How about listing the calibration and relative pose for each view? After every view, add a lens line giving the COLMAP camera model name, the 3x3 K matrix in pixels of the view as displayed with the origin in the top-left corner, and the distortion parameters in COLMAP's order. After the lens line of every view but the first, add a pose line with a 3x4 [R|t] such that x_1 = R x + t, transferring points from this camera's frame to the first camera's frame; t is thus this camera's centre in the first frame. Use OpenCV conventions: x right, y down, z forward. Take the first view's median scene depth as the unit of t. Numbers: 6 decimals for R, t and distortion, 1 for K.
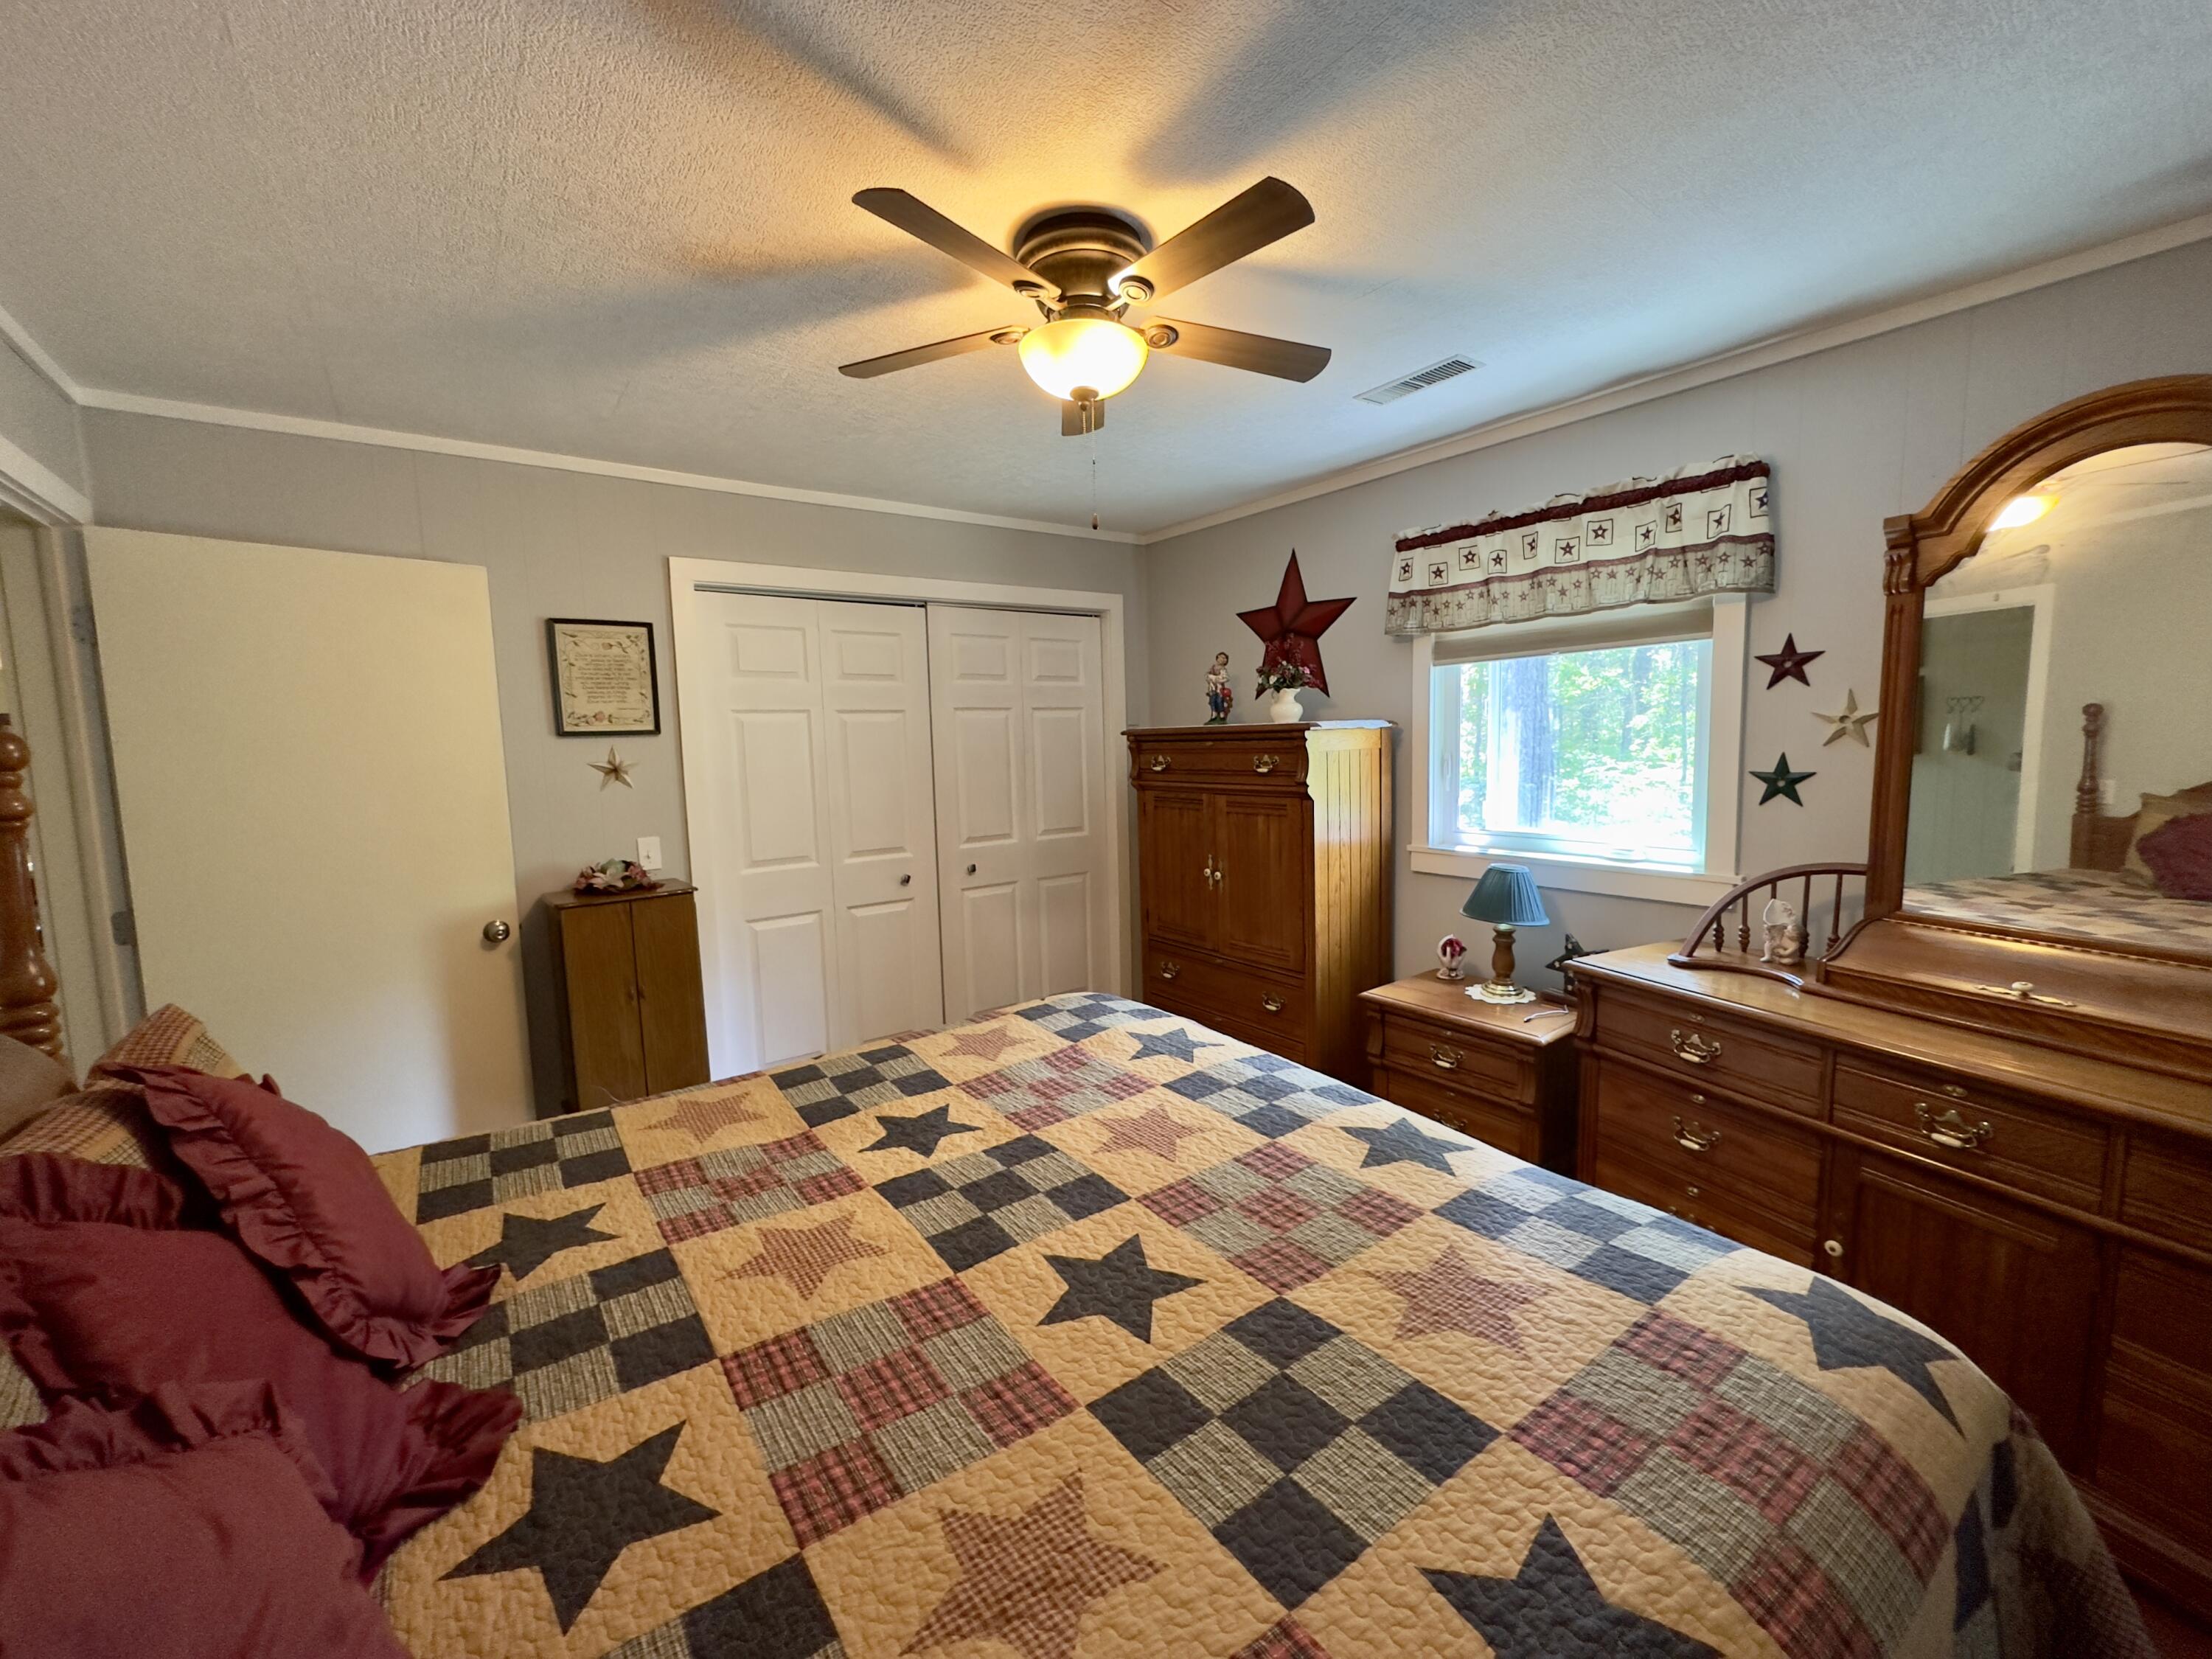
lens RADIAL K [[885.0, 0, 1097.5], [0, 885.0, 823.4], [0, 0, 1]] dist [-0.004310, 0.001107]
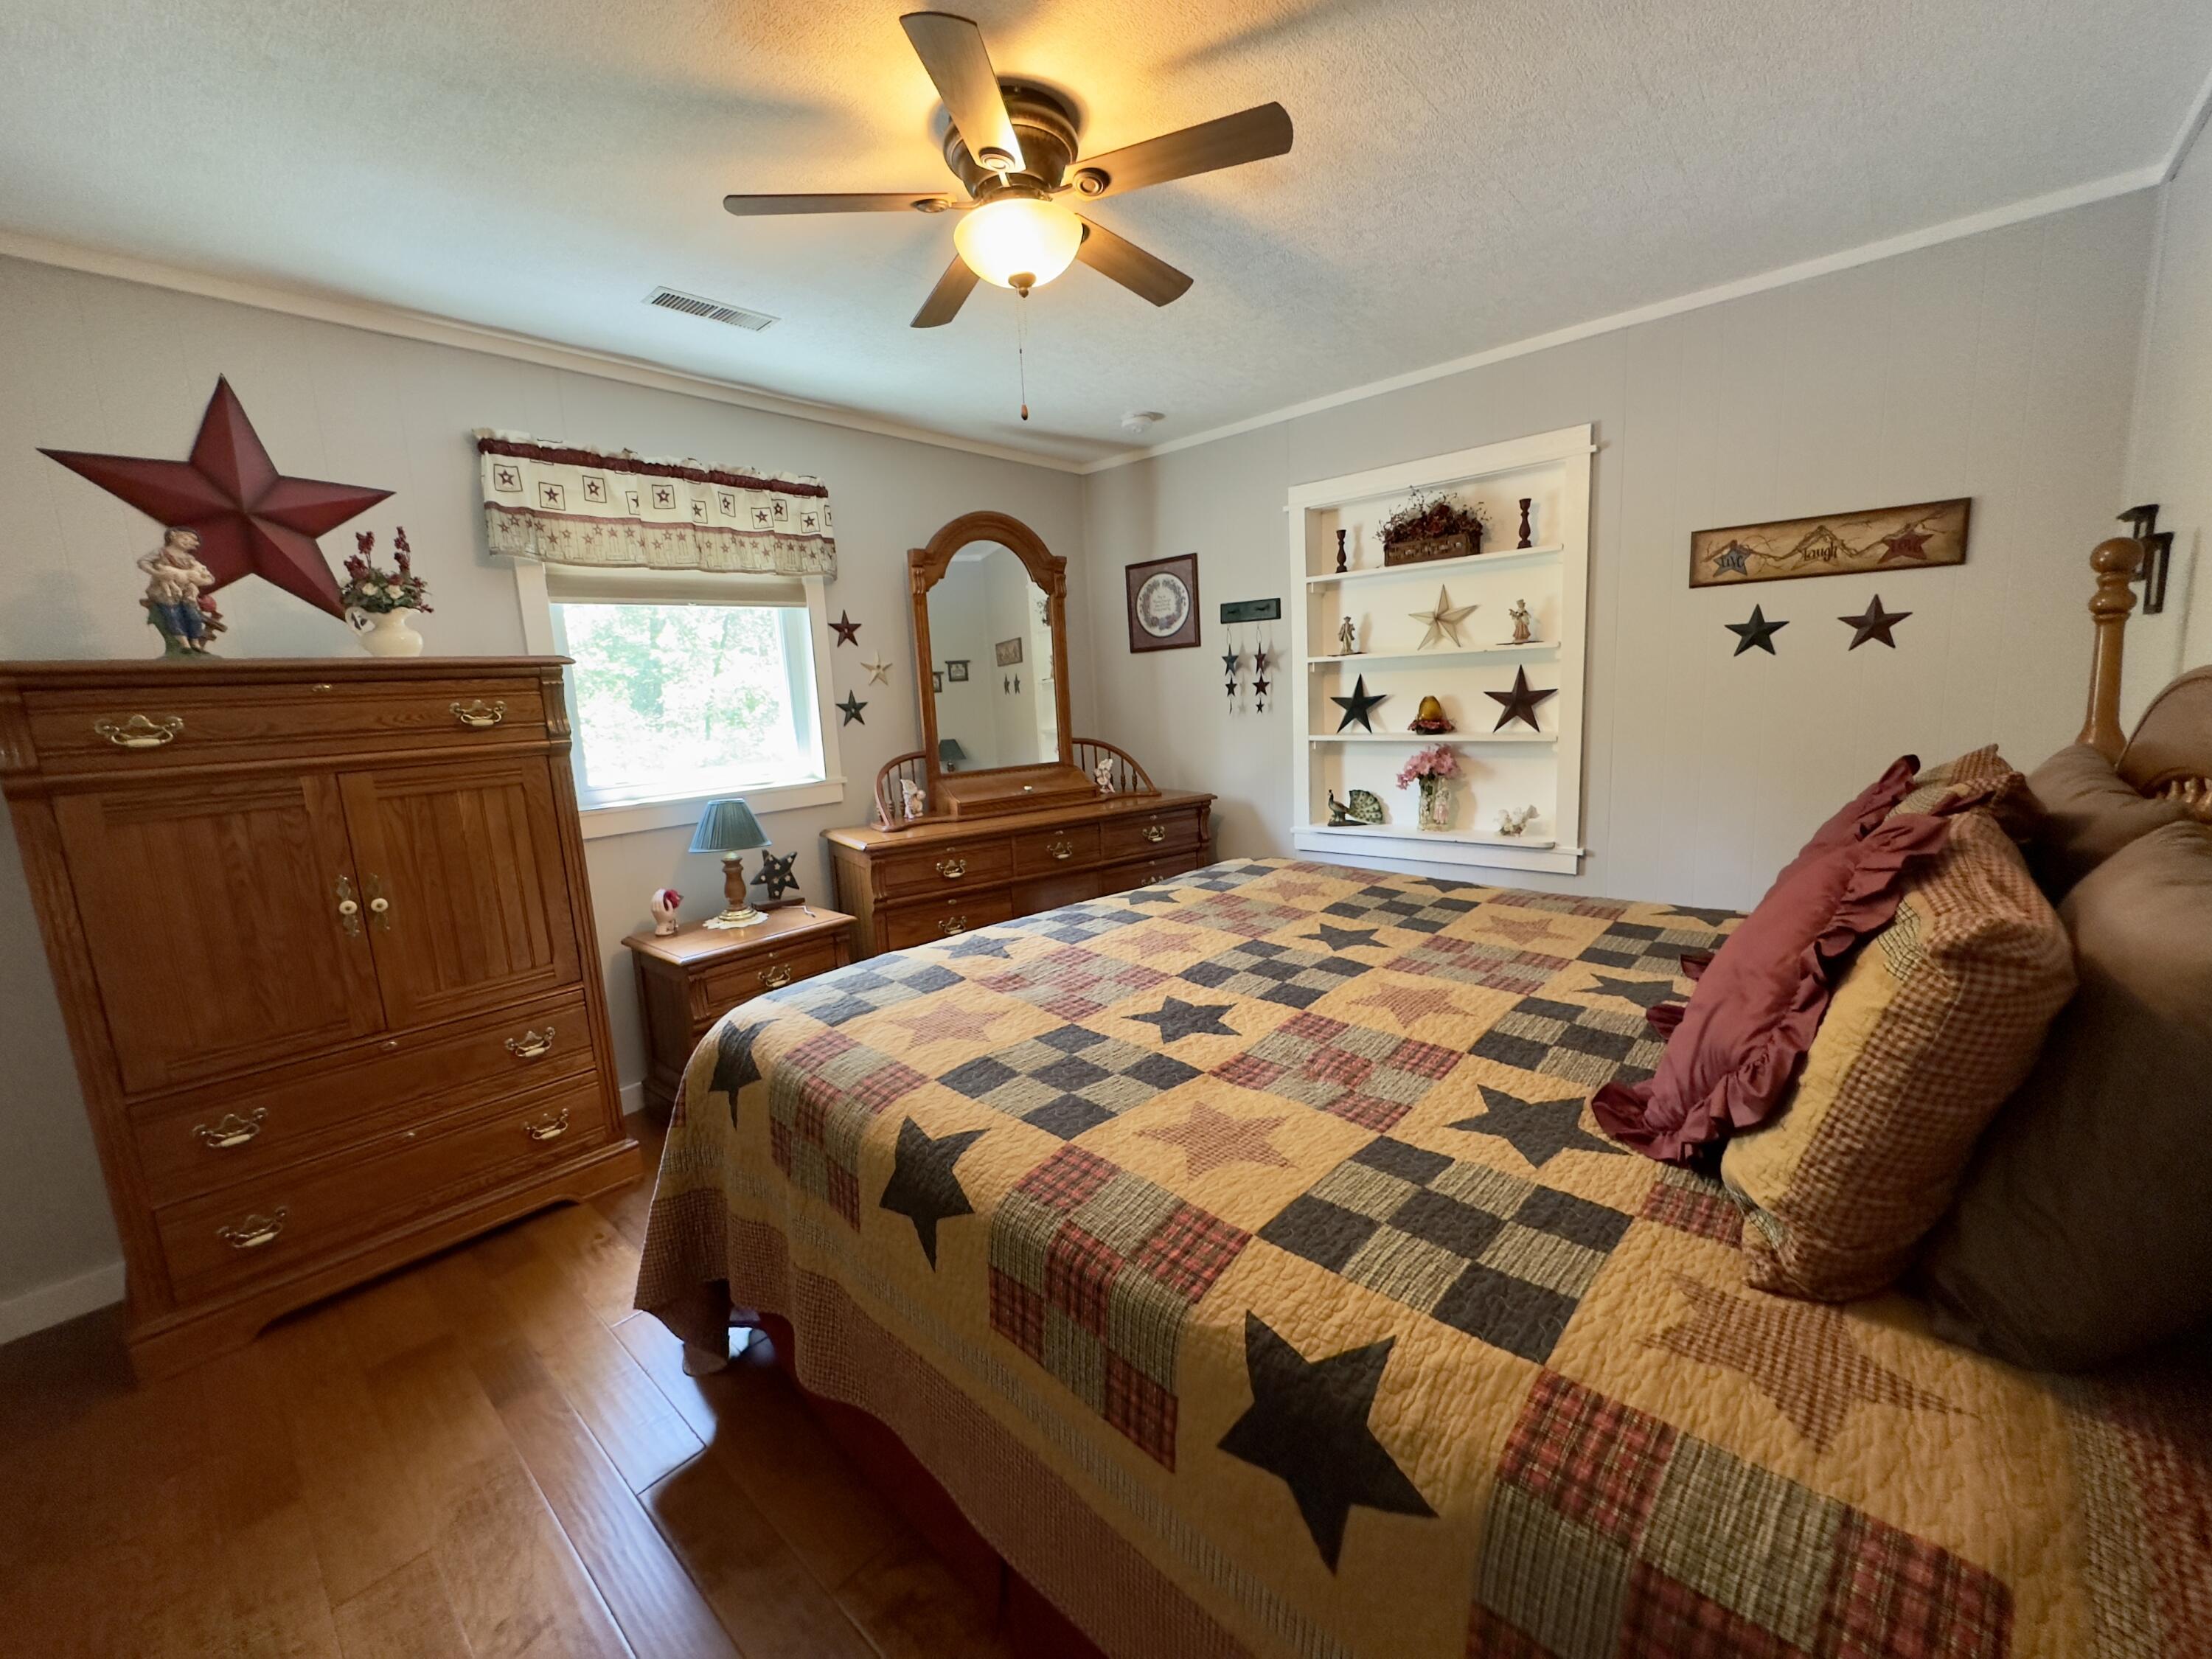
lens RADIAL K [[885.0, 0, 1098.8], [0, 885.0, 834.4], [0, 0, 1]] dist [-0.004310, 0.001107]
pose [[-0.192413, -0.126975, 0.973064, -0.766999], [0.151892, 0.975789, 0.157365, -0.012134], [-0.969487, 0.178080, -0.168469, 0.847267]]
